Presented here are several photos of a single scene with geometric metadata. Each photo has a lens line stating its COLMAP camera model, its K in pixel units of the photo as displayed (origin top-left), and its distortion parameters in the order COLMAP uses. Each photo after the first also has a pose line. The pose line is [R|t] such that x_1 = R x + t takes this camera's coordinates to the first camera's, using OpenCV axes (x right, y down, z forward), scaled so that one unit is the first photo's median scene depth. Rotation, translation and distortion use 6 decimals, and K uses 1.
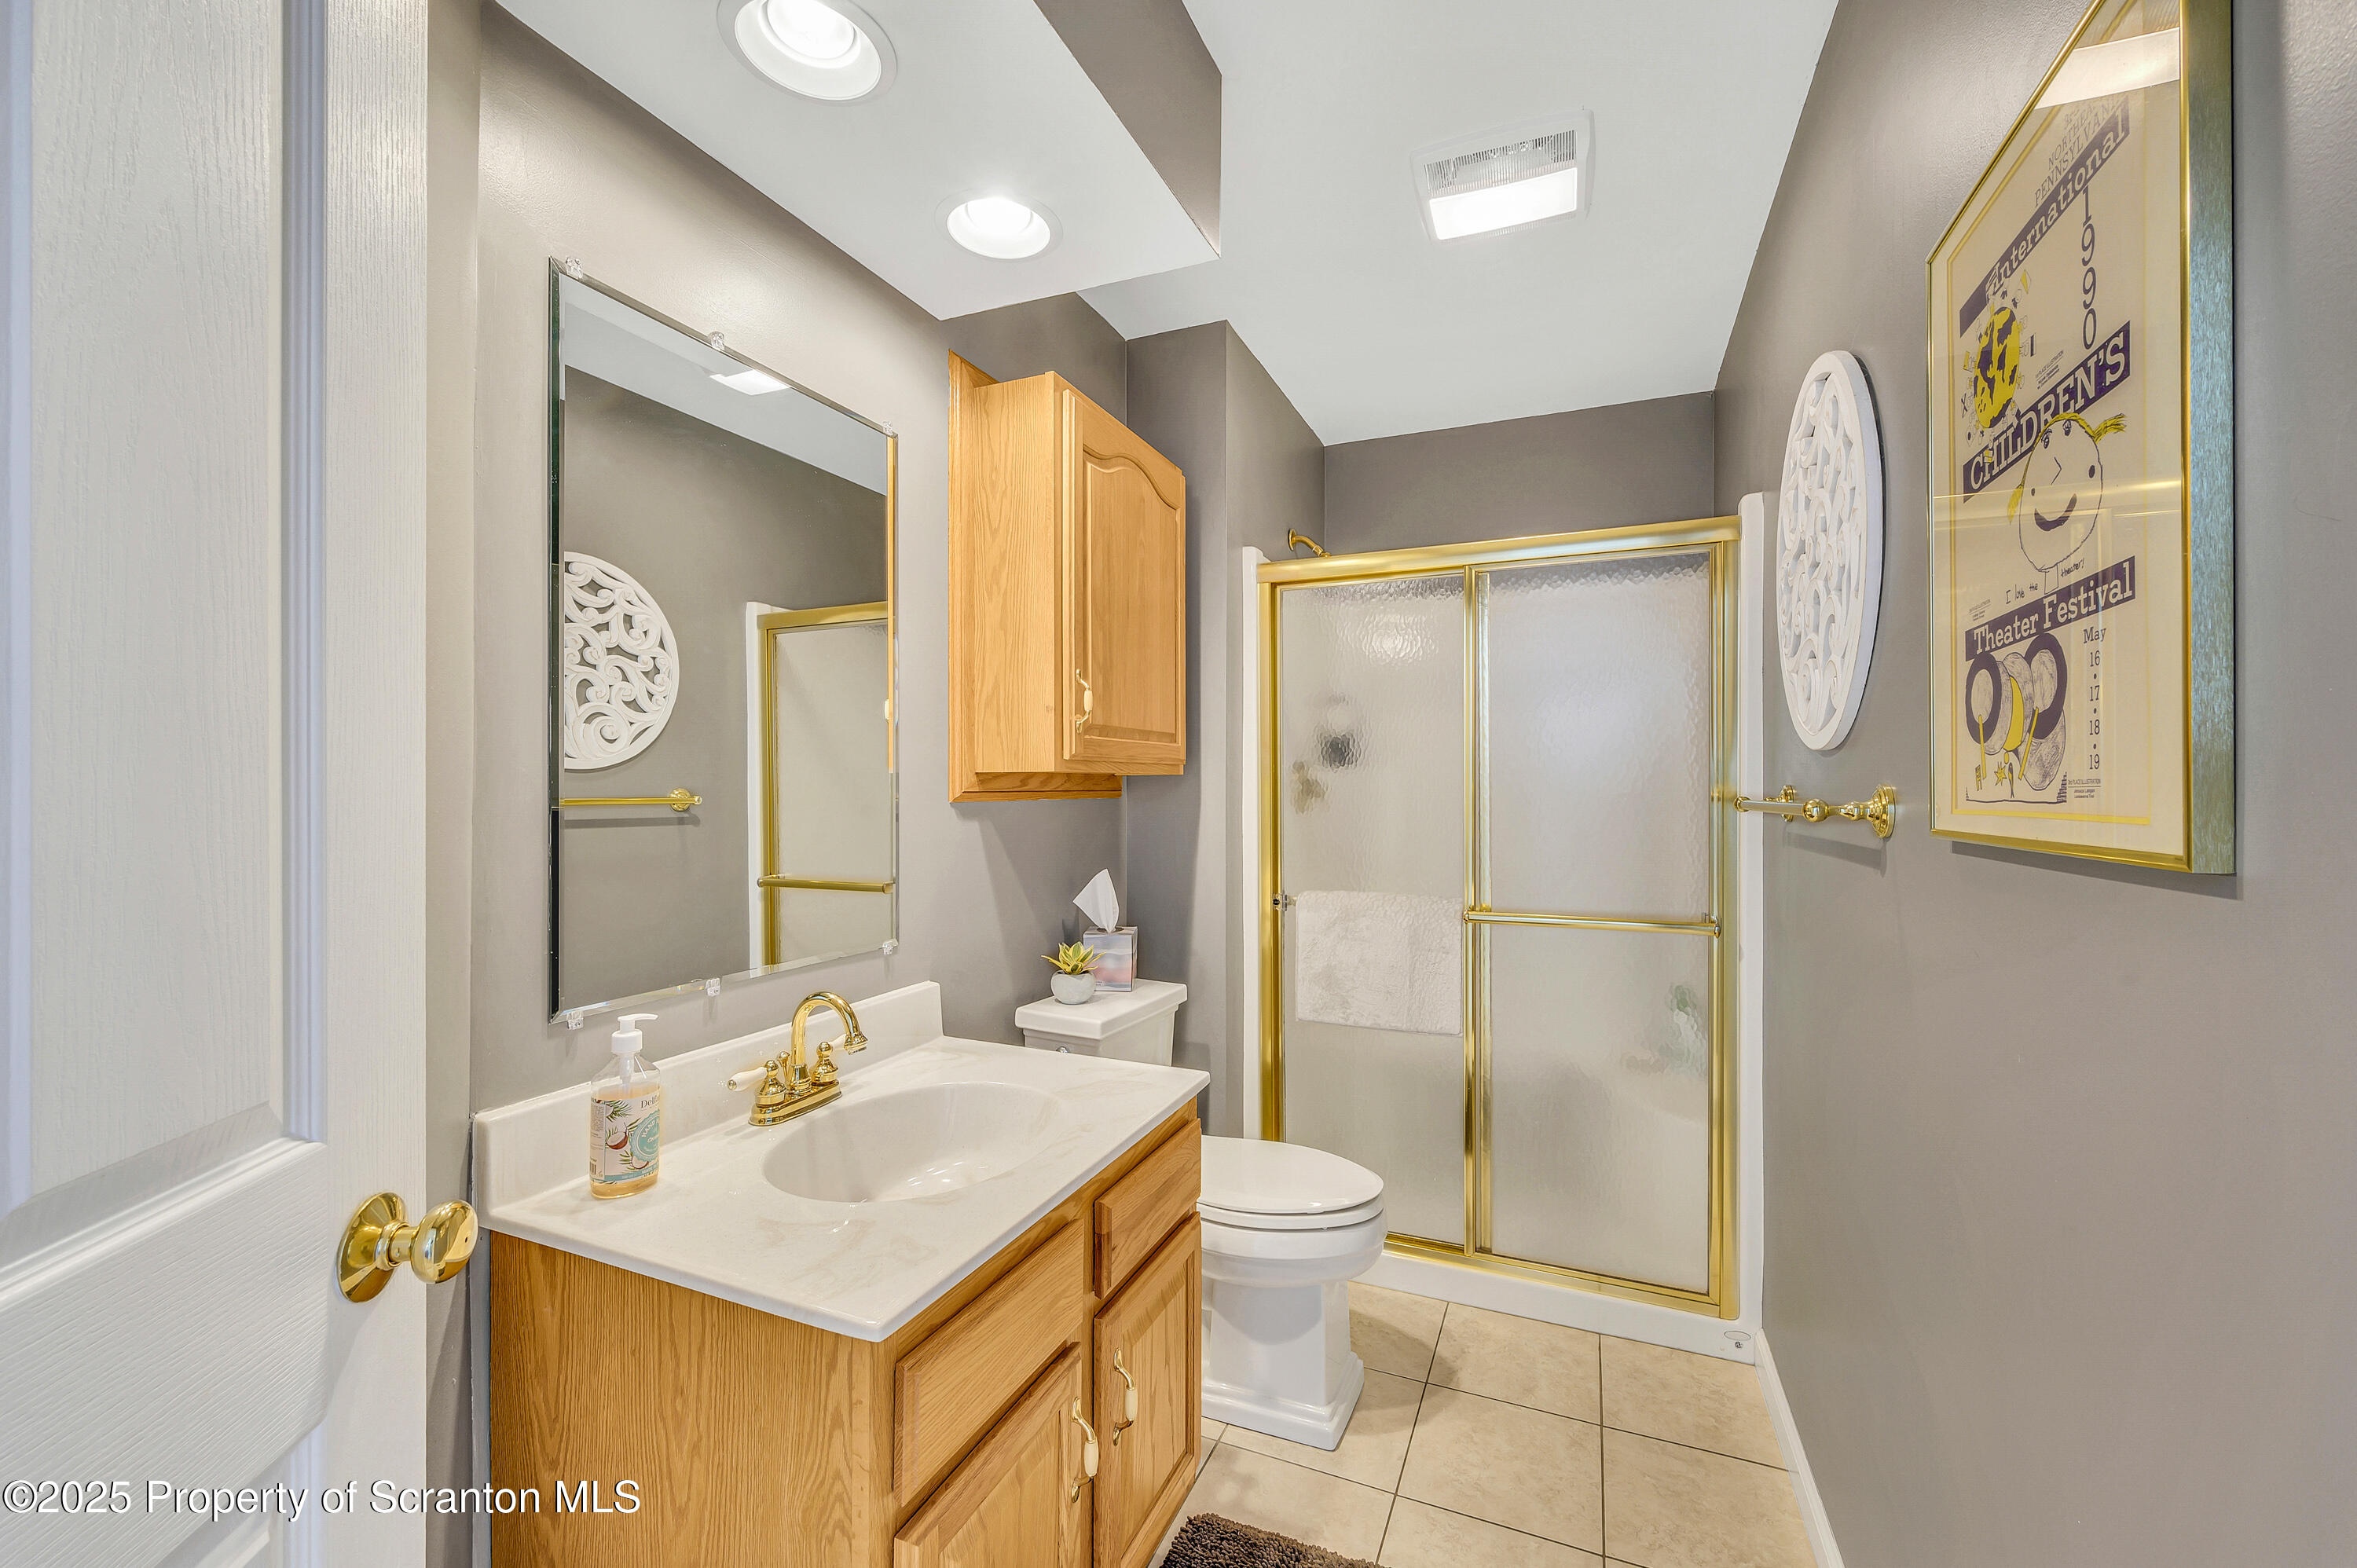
lens RADIAL K [[932.1, 0, 1175.0], [0, 932.1, 784.1], [0, 0, 1]] dist [-0.000096, 0.000090]
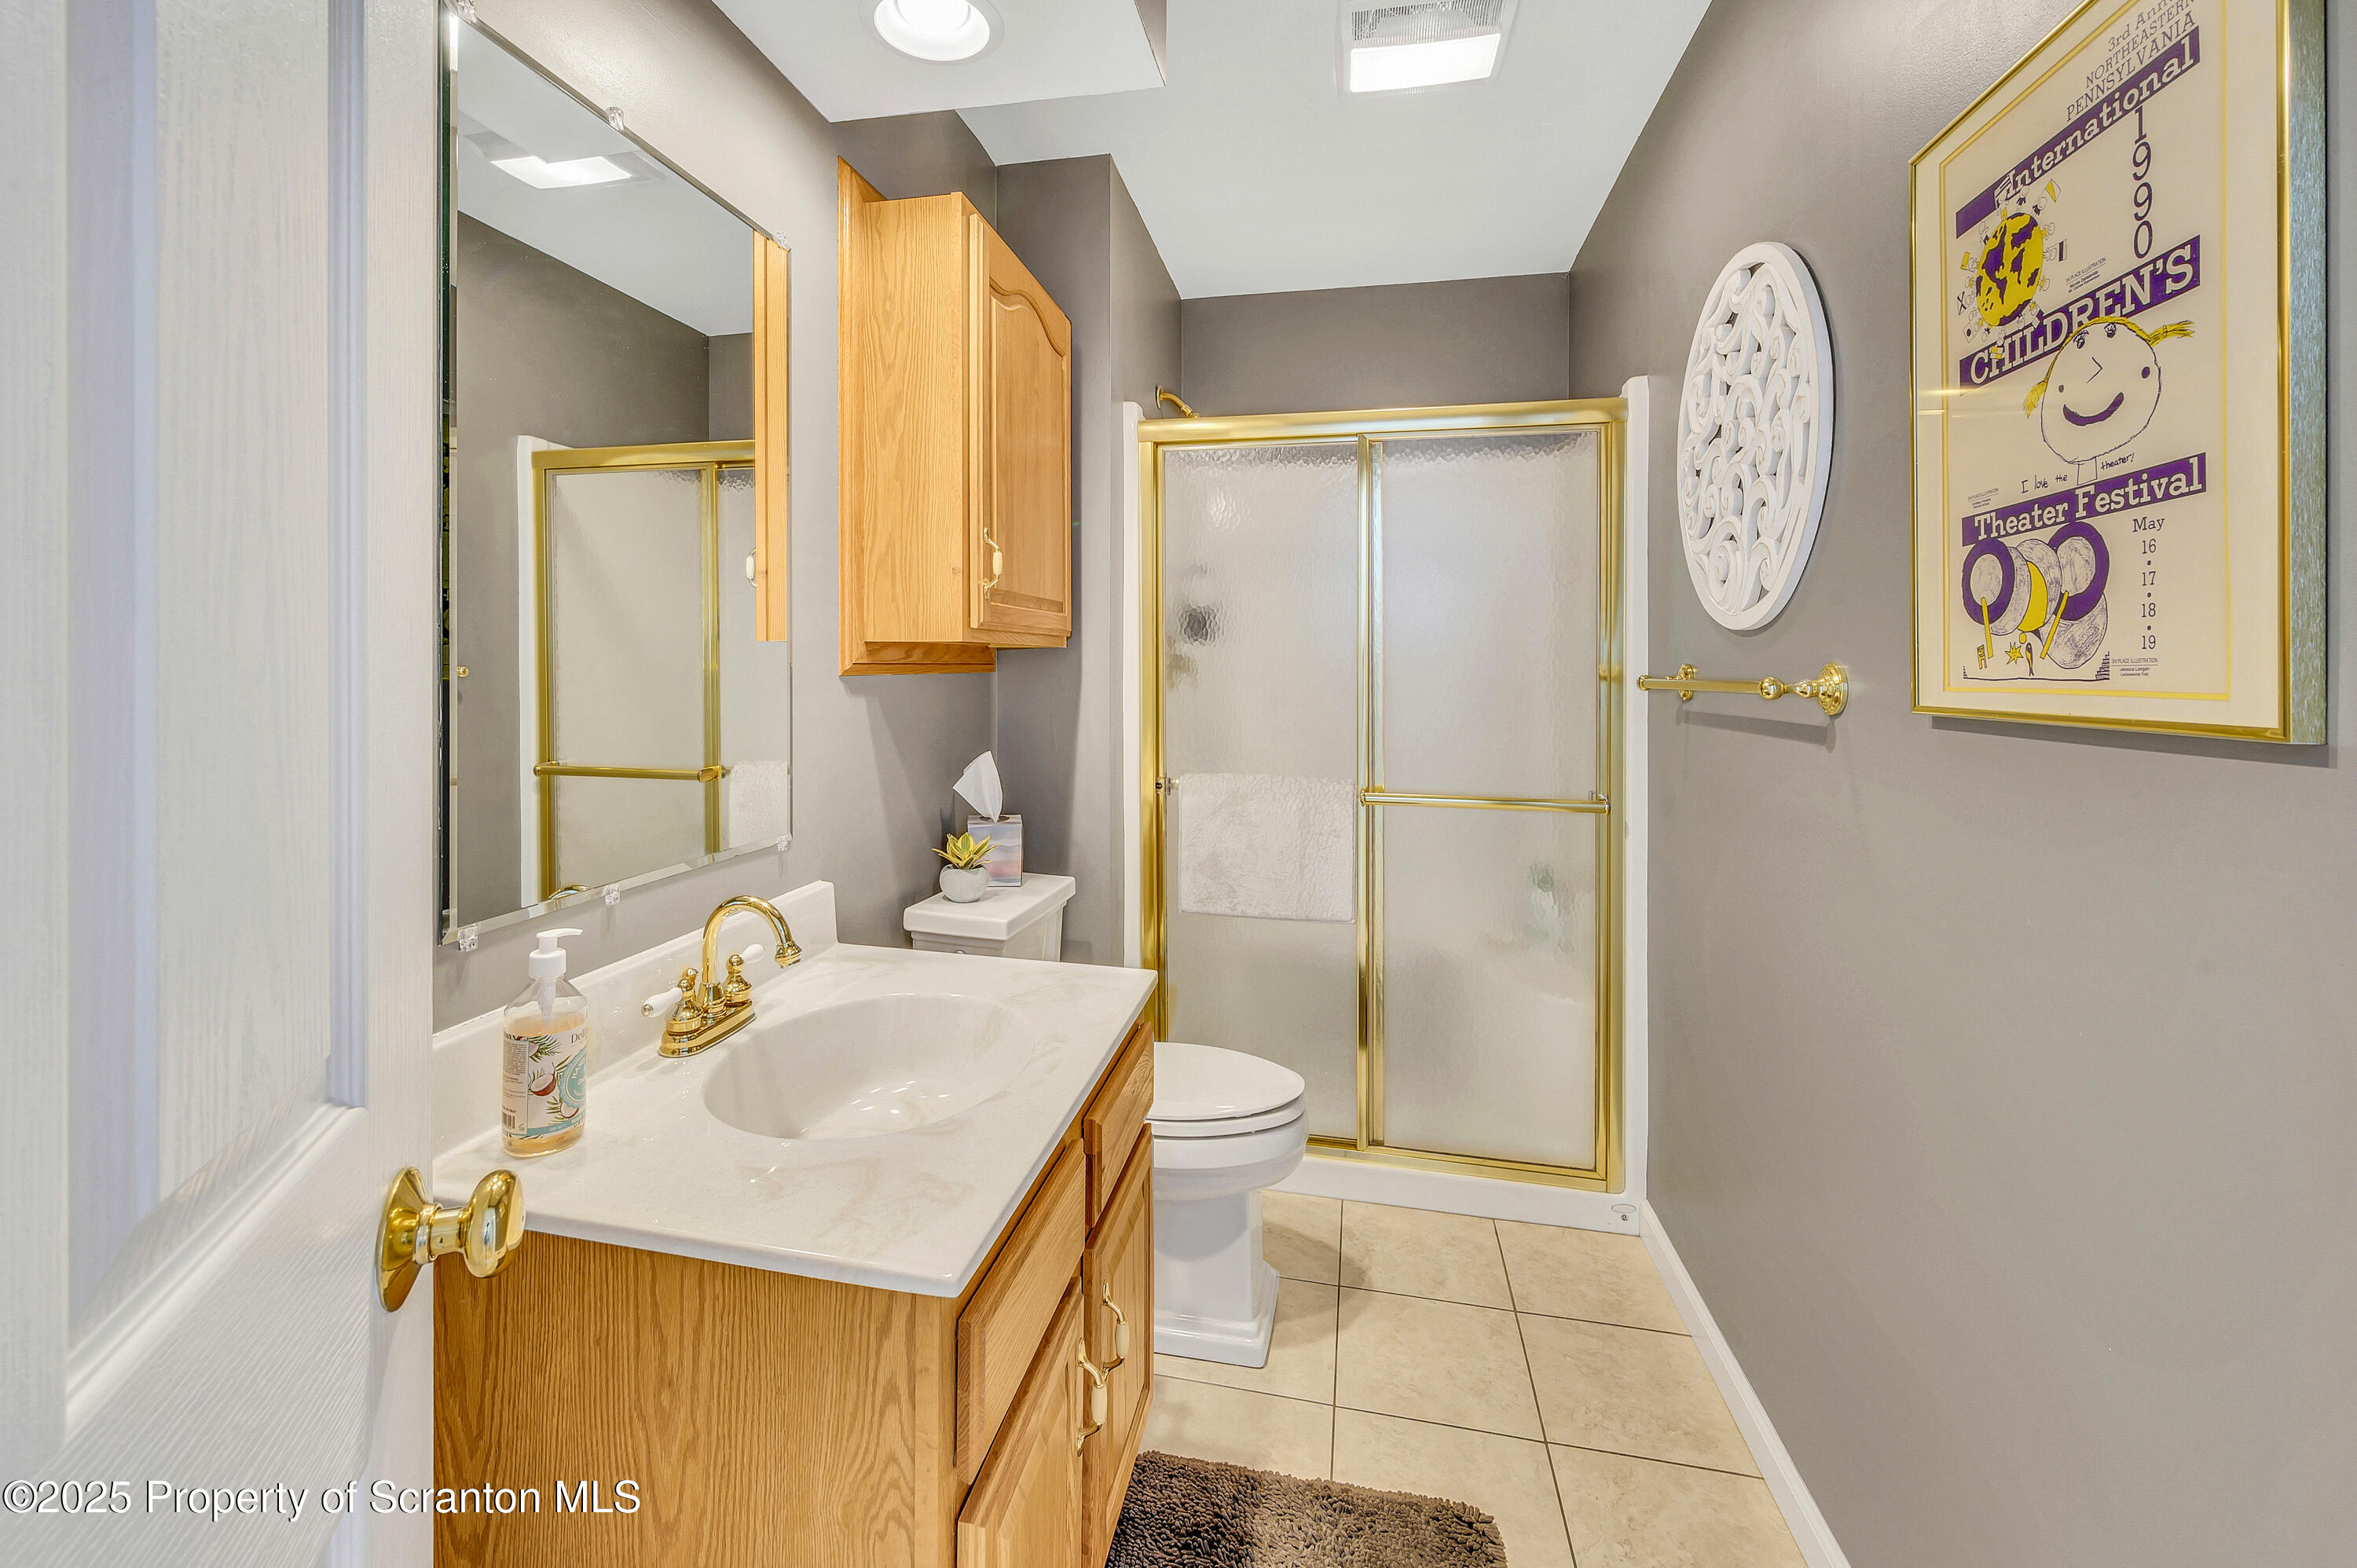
lens RADIAL K [[1006.8, 0, 1173.9], [0, 1006.8, 661.1], [0, 0, 1]] dist [0.000354, 0.000455]
pose [[0.984128, 0.009658, 0.177196, -0.120203], [-0.009926, 0.999951, 0.000625, 0.003069], [-0.177181, -0.002374, 0.984175, 0.019933]]
